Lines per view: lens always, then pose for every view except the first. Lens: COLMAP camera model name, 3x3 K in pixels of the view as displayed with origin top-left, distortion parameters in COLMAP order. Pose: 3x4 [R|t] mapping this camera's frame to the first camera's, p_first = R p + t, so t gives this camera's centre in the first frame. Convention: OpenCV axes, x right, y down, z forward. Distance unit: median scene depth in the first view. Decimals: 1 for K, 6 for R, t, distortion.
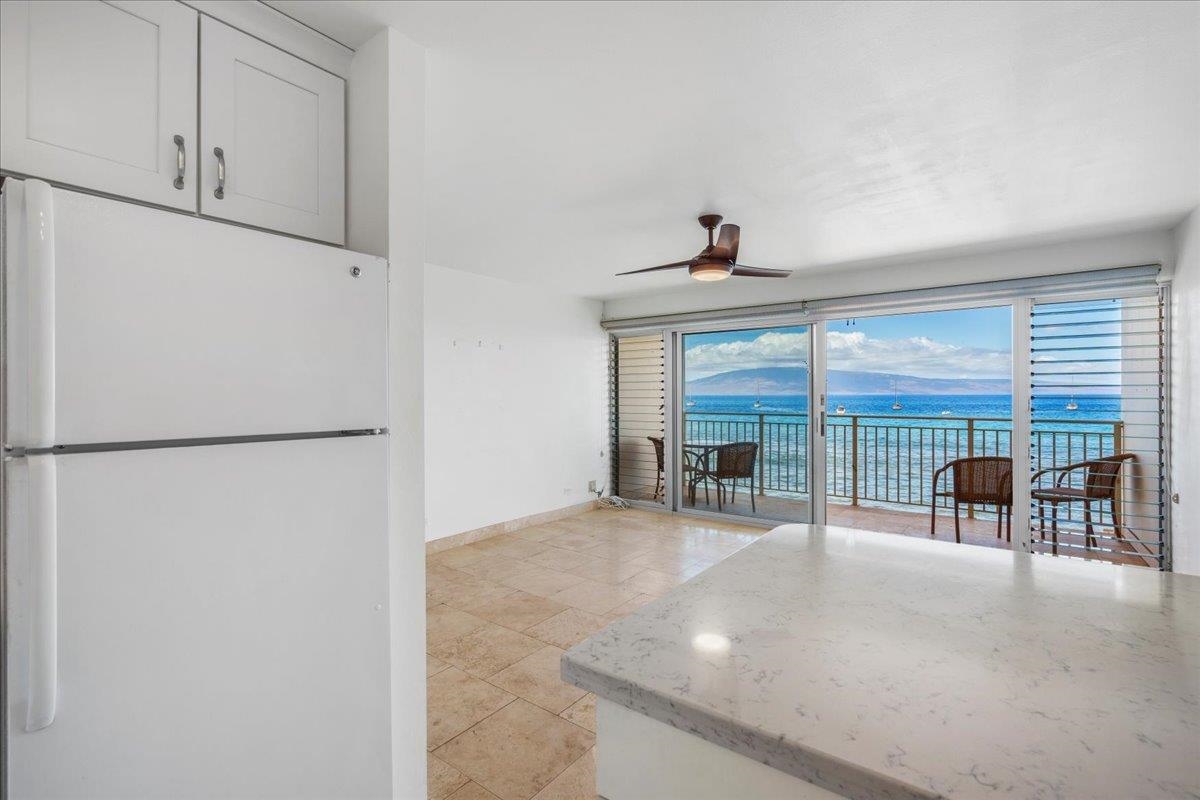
lens RADIAL K [[549.4, 0, 595.8], [0, 549.4, 392.4], [0, 0, 1]] dist [-0.000189, -0.000106]
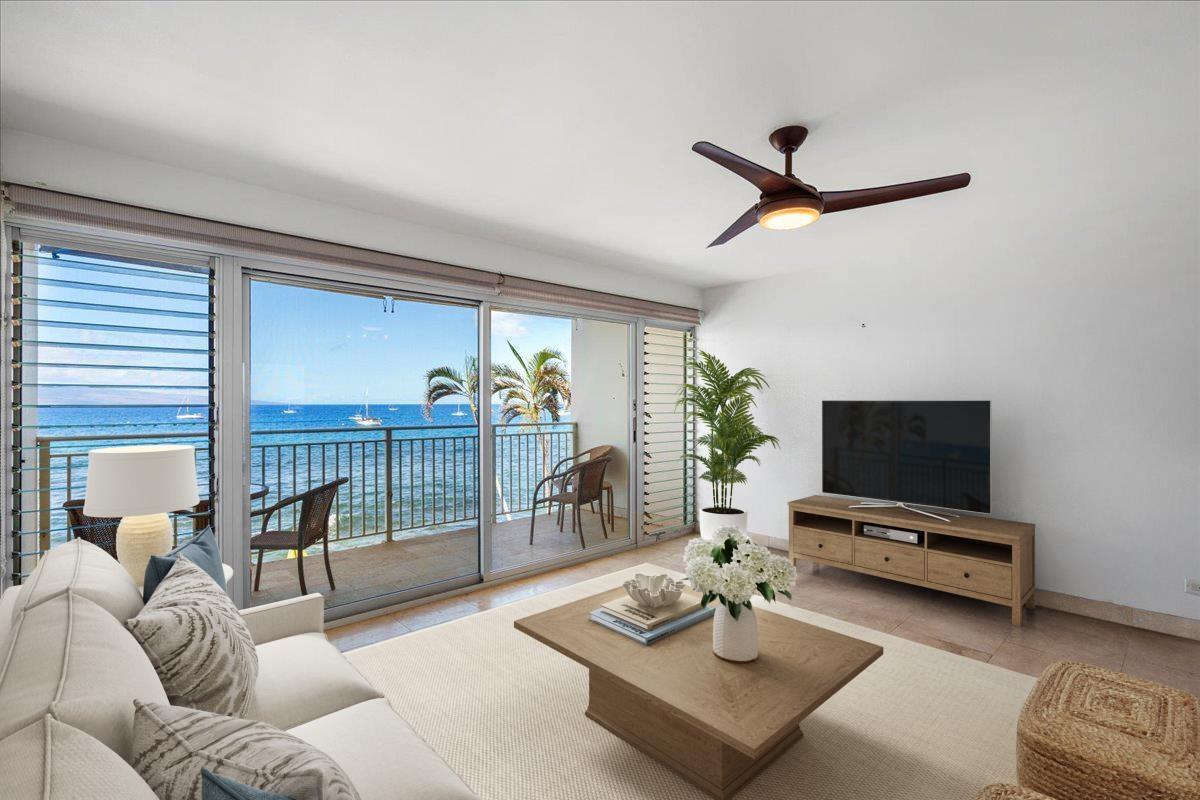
lens RADIAL K [[557.1, 0, 599.3], [0, 557.1, 411.0], [0, 0, 1]] dist [0.000841, 0.000358]
pose [[0.171088, -0.012058, 0.985182, -0.351186], [0.000510, 0.999926, 0.012150, 0.011136], [-0.985256, -0.001576, 0.171082, 0.746323]]
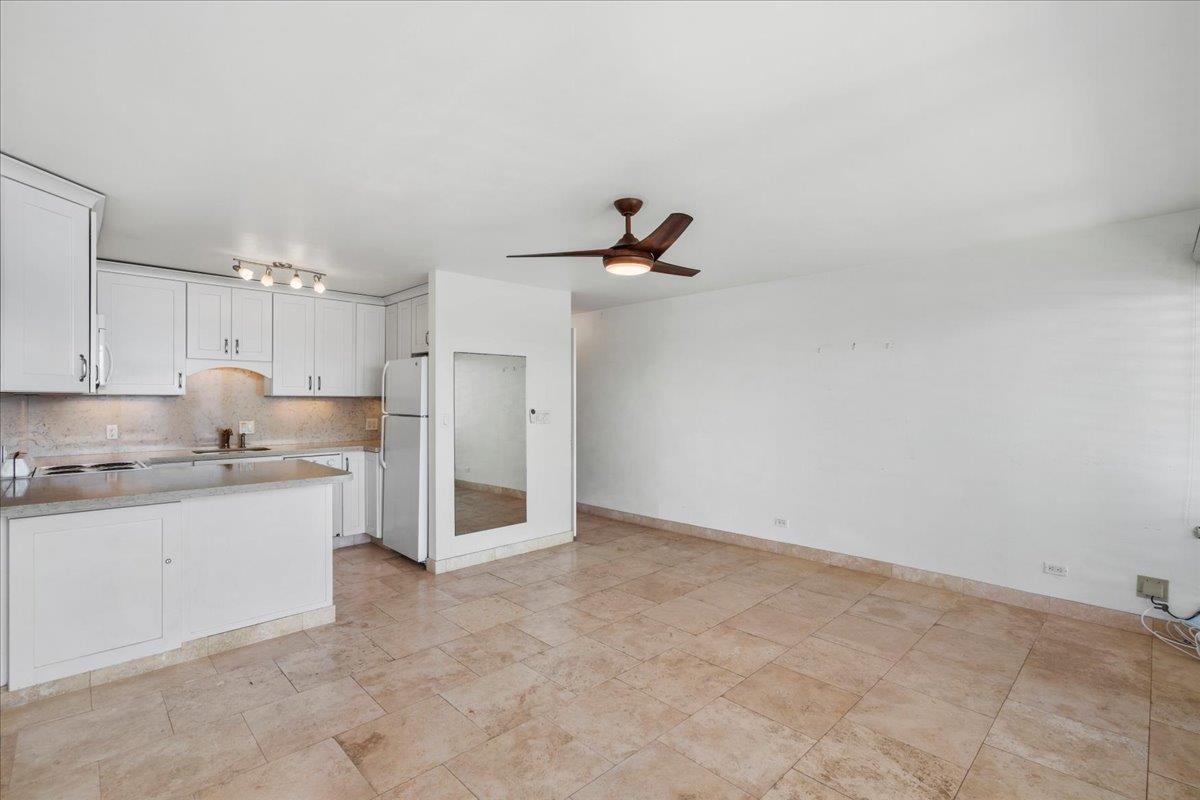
lens RADIAL K [[542.2, 0, 594.7], [0, 542.2, 397.2], [0, 0, 1]] dist [-0.000994, -0.000329]
pose [[-0.159314, -0.001635, -0.987227, 0.708774], [0.004295, 0.999988, -0.002349, -0.005734], [0.987219, -0.004614, -0.159305, 0.729064]]
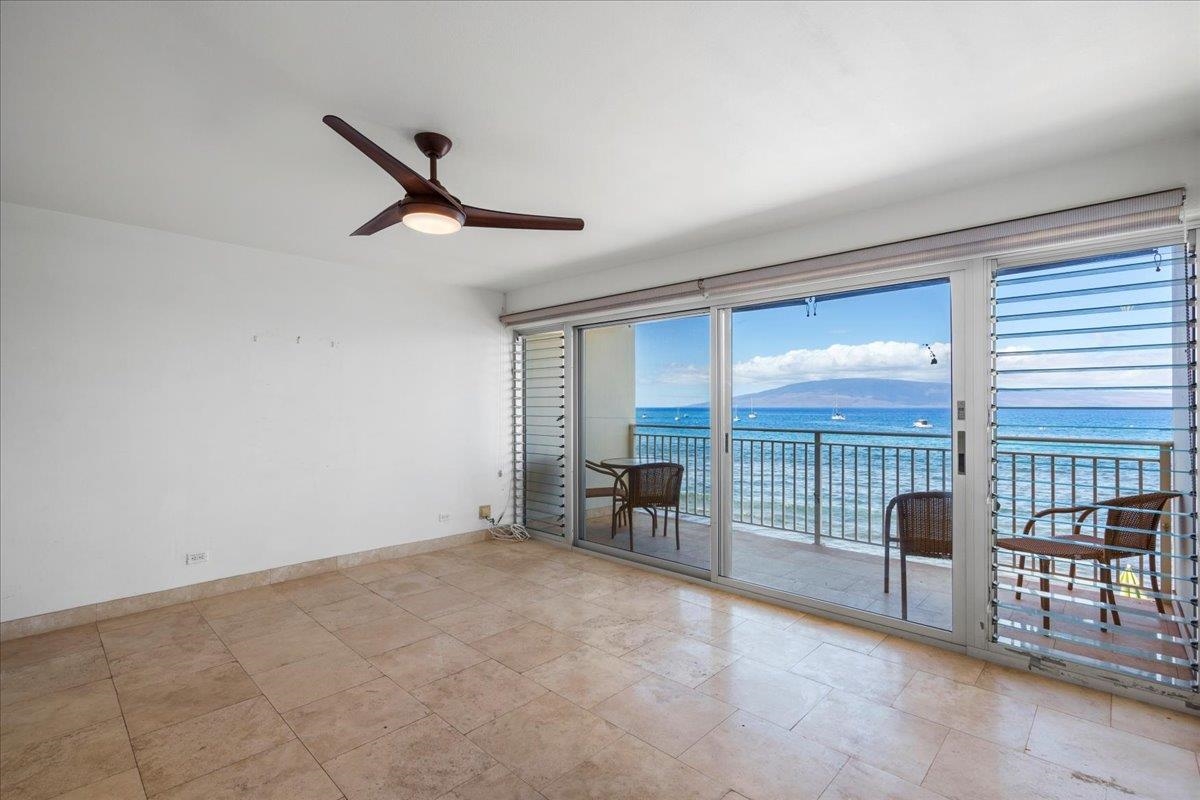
lens RADIAL K [[549.4, 0, 595.8], [0, 549.4, 392.4], [0, 0, 1]] dist [-0.000189, -0.000106]
pose [[0.992862, 0.000805, -0.119269, 0.329796], [-0.003485, 0.999746, -0.022262, 0.008039], [0.119221, 0.022519, 0.992612, 0.232355]]
